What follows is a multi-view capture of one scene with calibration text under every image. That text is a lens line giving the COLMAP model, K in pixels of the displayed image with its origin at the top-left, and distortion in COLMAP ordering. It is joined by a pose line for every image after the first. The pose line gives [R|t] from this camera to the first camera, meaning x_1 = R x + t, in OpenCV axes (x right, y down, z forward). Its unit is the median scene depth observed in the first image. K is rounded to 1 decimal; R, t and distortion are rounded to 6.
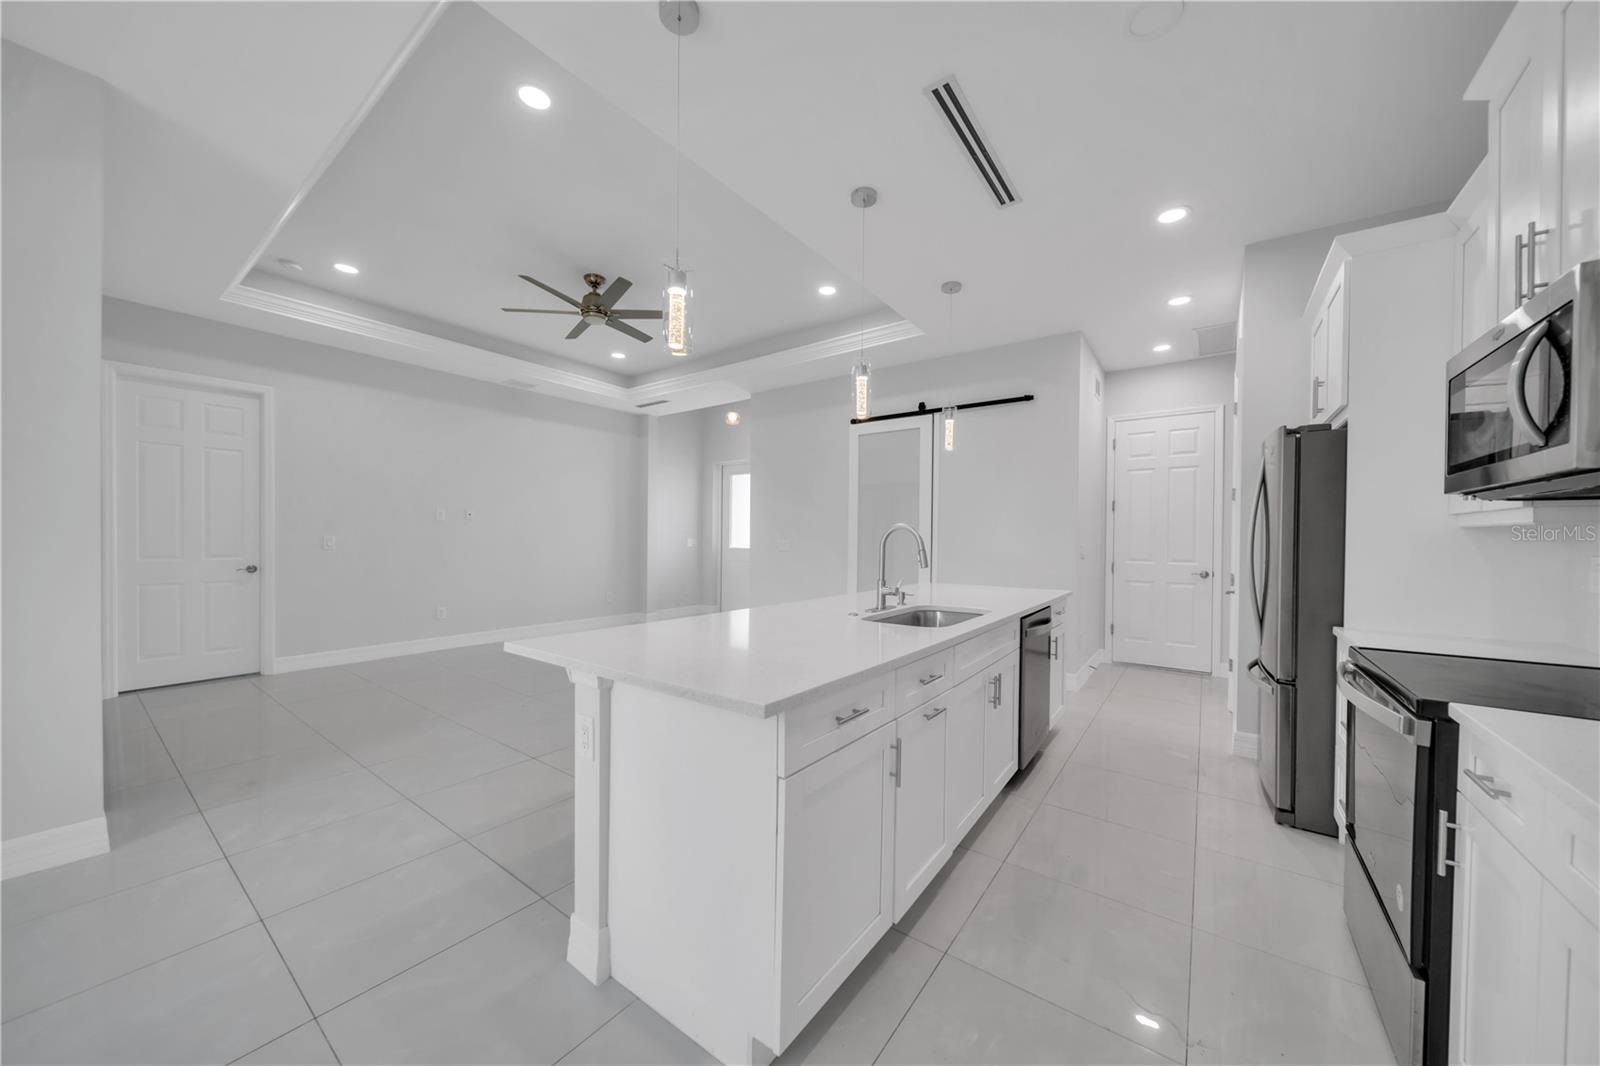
lens RADIAL K [[550.5, 0, 804.6], [0, 550.5, 541.7], [0, 0, 1]] dist [0.001288, -0.002219]
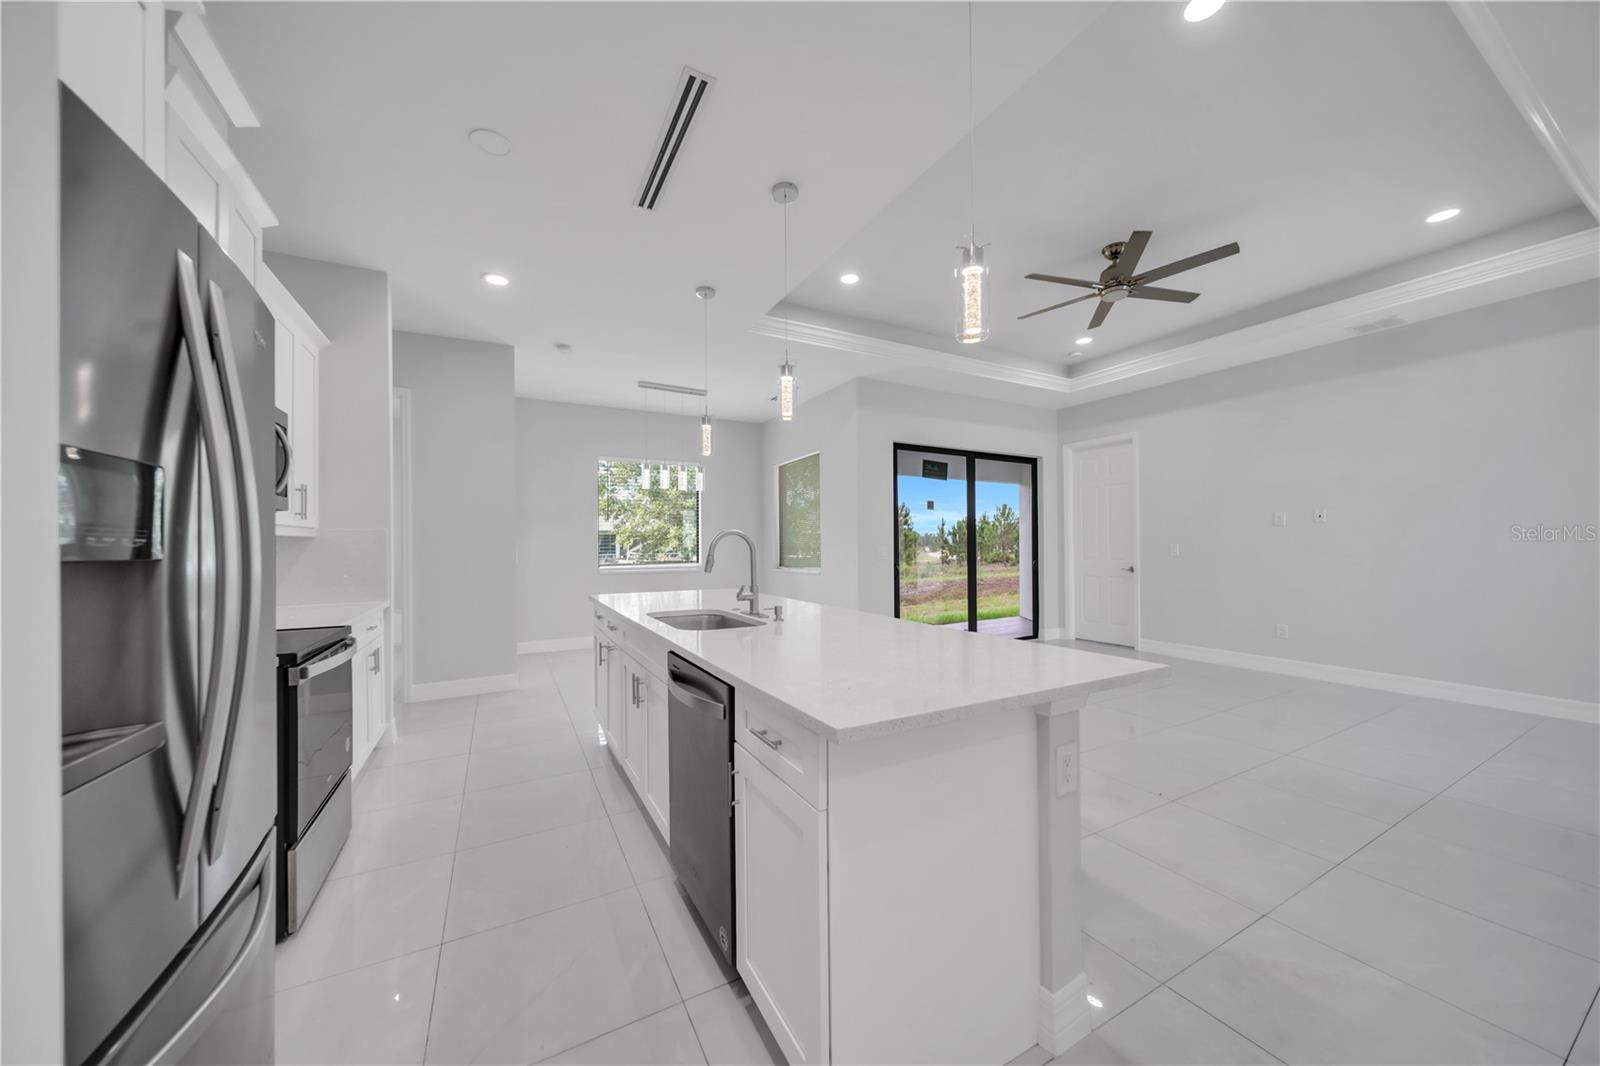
lens RADIAL K [[555.6, 0, 803.7], [0, 555.6, 543.1], [0, 0, 1]] dist [-0.001874, -0.000195]
pose [[-0.423285, -0.012356, -0.905912, 0.624784], [-0.004842, 0.999924, -0.011375, 0.004686], [0.905984, -0.000429, -0.423312, 0.926128]]
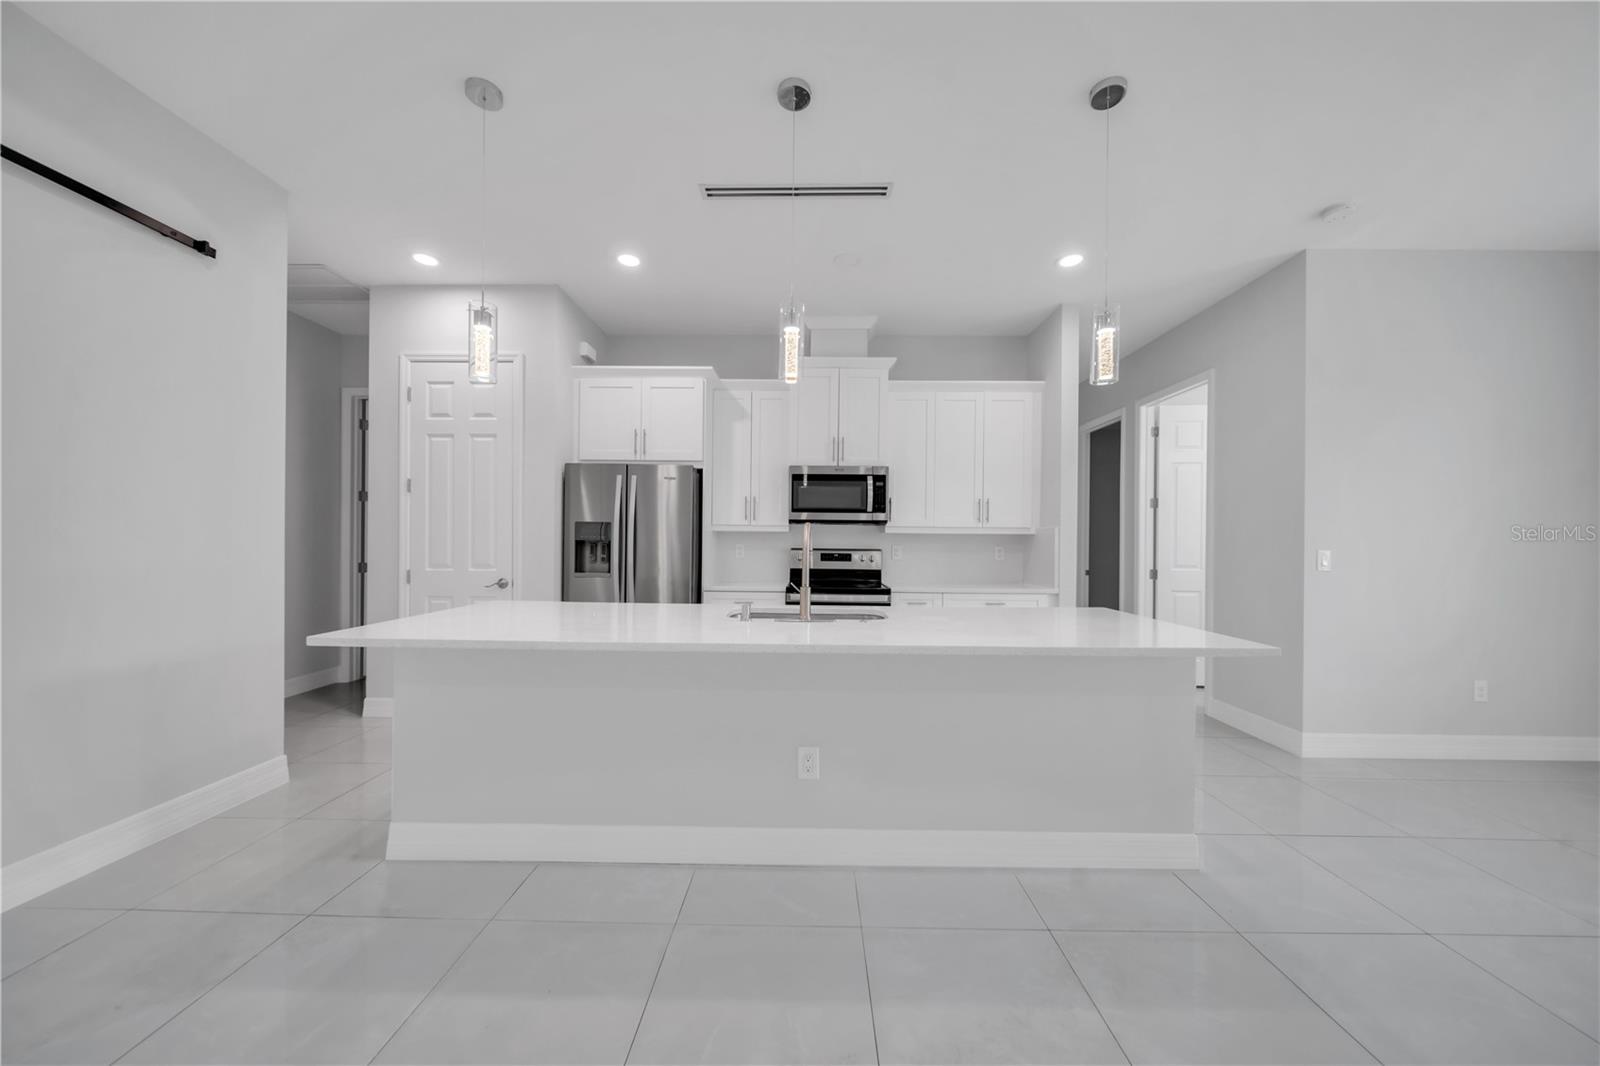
lens RADIAL K [[550.5, 0, 804.6], [0, 550.5, 541.7], [0, 0, 1]] dist [0.001288, -0.002219]
pose [[-0.580750, -0.017078, 0.813903, -0.347976], [-0.007938, 0.999851, 0.015316, -0.006739], [-0.814043, 0.002434, -0.580799, 0.916630]]
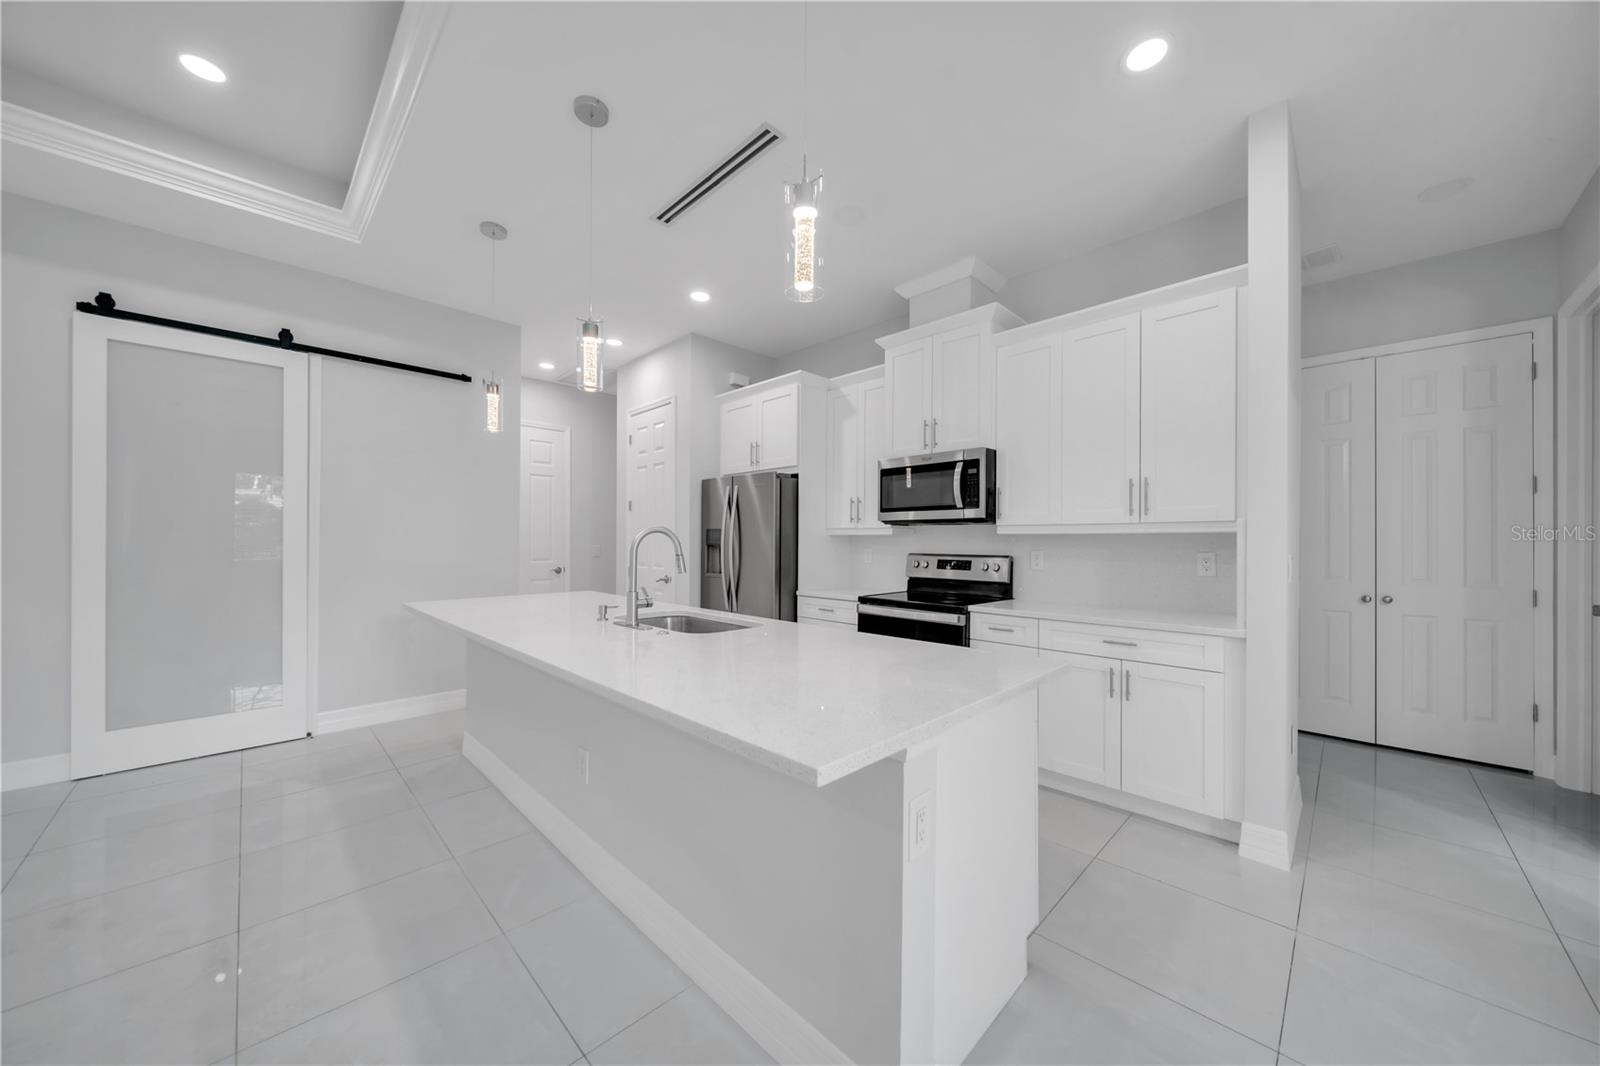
lens RADIAL K [[555.6, 0, 803.7], [0, 555.6, 543.1], [0, 0, 1]] dist [-0.001874, -0.000195]
pose [[0.145846, -0.010140, 0.989255, -0.417335], [0.007173, 0.999932, 0.009192, -0.005062], [-0.989281, 0.005755, 0.145908, 0.371249]]
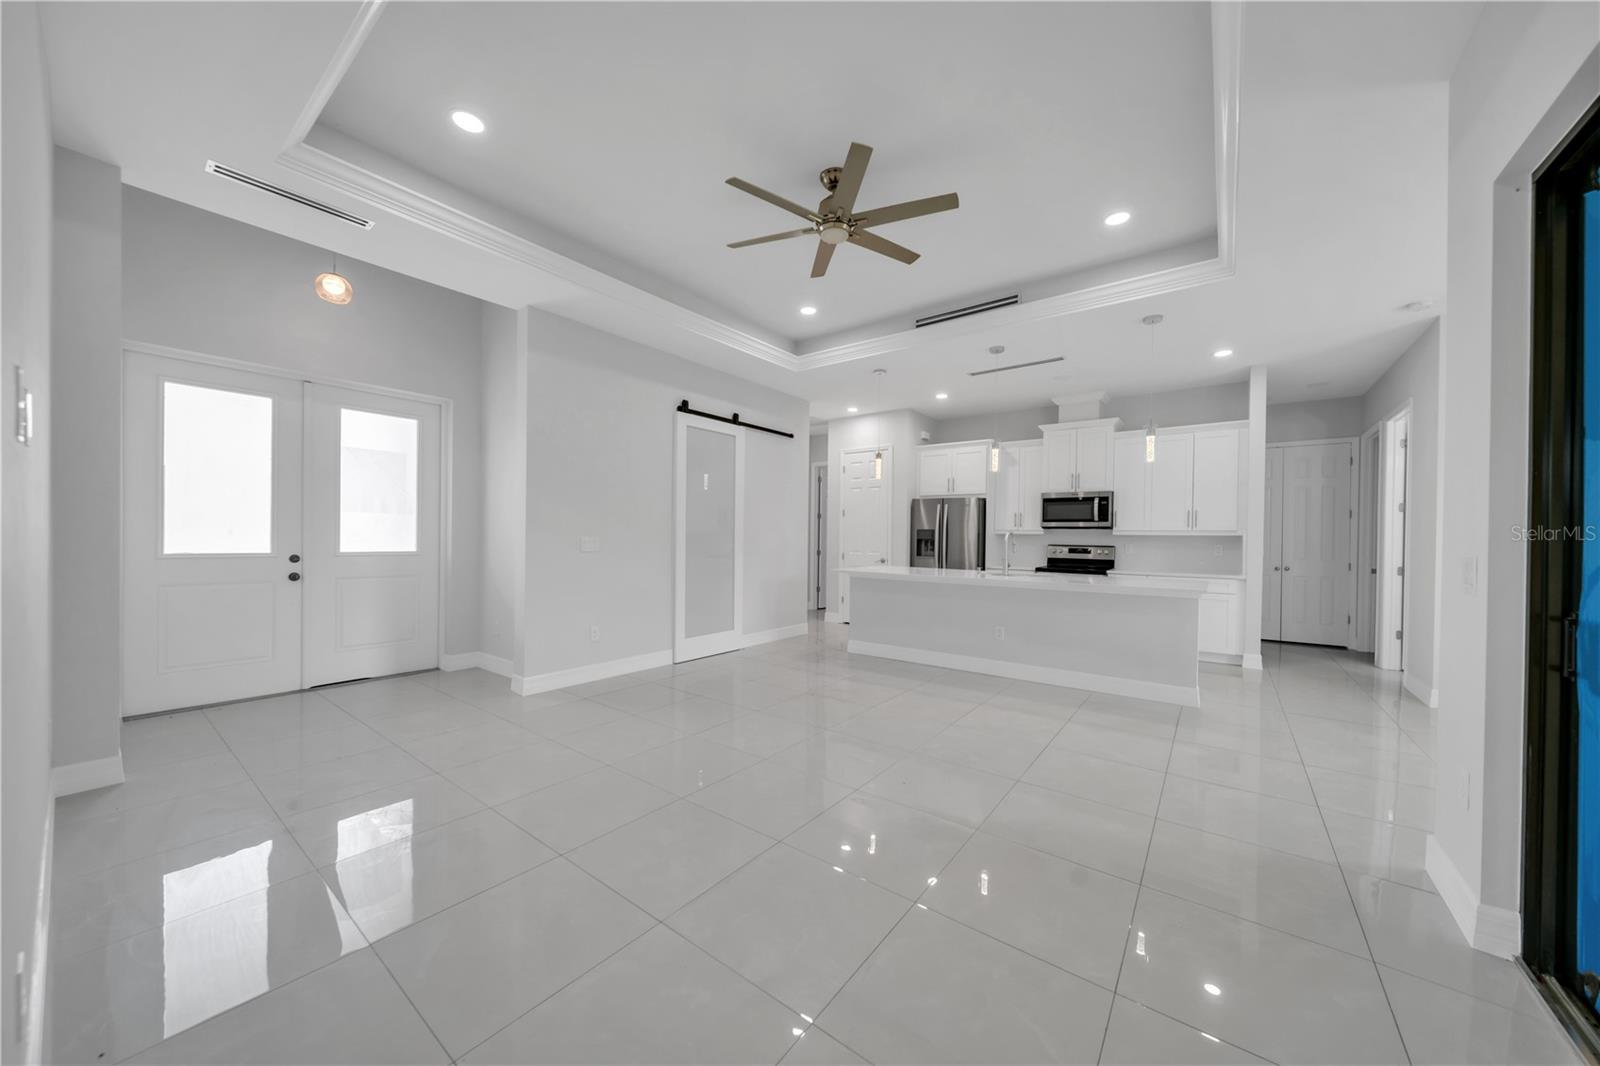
lens RADIAL K [[550.5, 0, 804.6], [0, 550.5, 541.7], [0, 0, 1]] dist [0.001288, -0.002219]
pose [[0.012827, -0.019928, 0.999719, -1.107588], [-0.001957, 0.999799, 0.019955, -0.017725], [-0.999916, -0.002212, 0.012785, 1.026119]]
